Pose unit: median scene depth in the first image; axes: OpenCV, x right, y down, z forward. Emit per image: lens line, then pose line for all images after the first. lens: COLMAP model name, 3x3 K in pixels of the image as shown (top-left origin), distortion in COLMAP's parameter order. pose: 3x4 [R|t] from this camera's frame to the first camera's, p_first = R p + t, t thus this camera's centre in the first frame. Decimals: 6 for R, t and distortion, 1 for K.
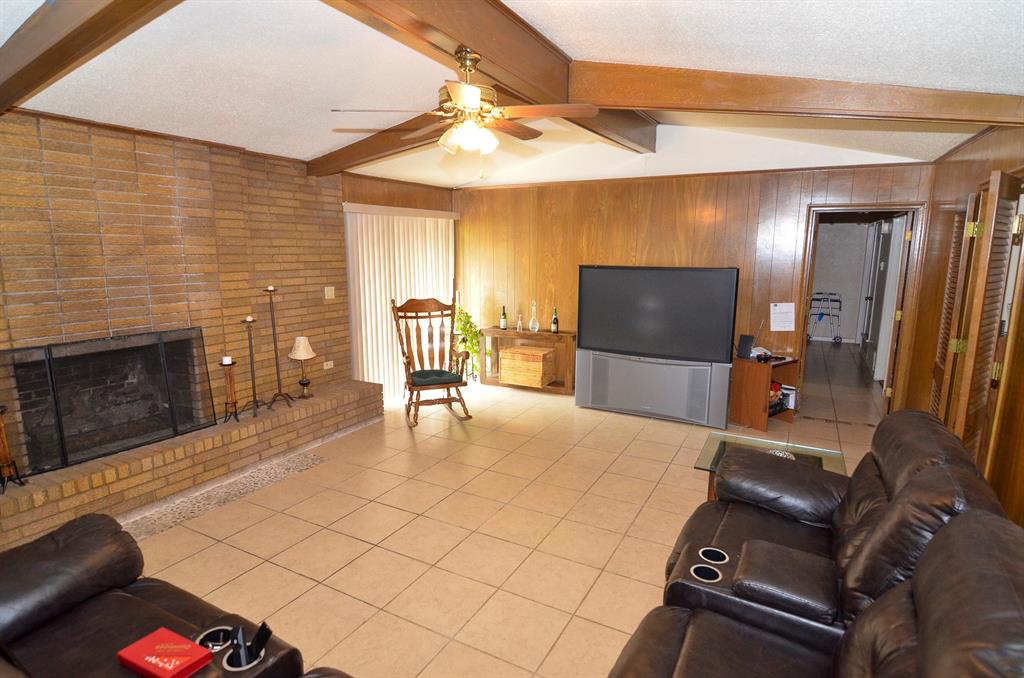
lens RADIAL K [[547.2, 0, 512.5], [0, 547.2, 341.1], [0, 0, 1]] dist [0.006262, 0.000252]
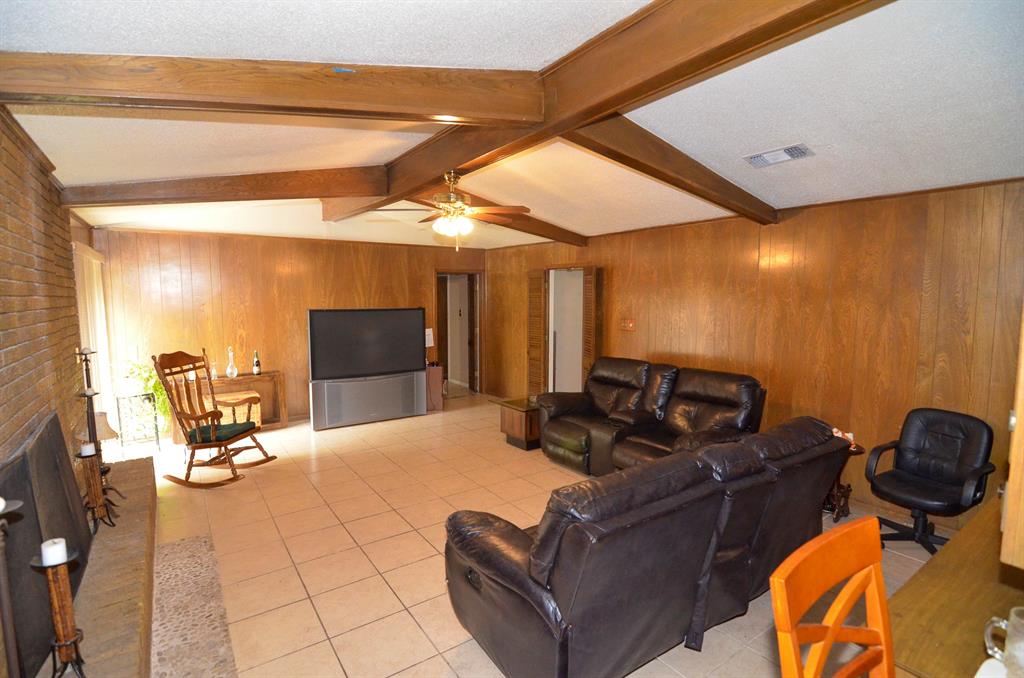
lens RADIAL K [[498.5, 0, 511.0], [0, 498.5, 341.3], [0, 0, 1]] dist [0.000167, -0.000161]
pose [[0.457854, -0.089968, 0.884463, -0.635741], [0.159940, 0.986970, 0.017600, -0.020873], [-0.874522, 0.133403, 0.466278, 0.129946]]
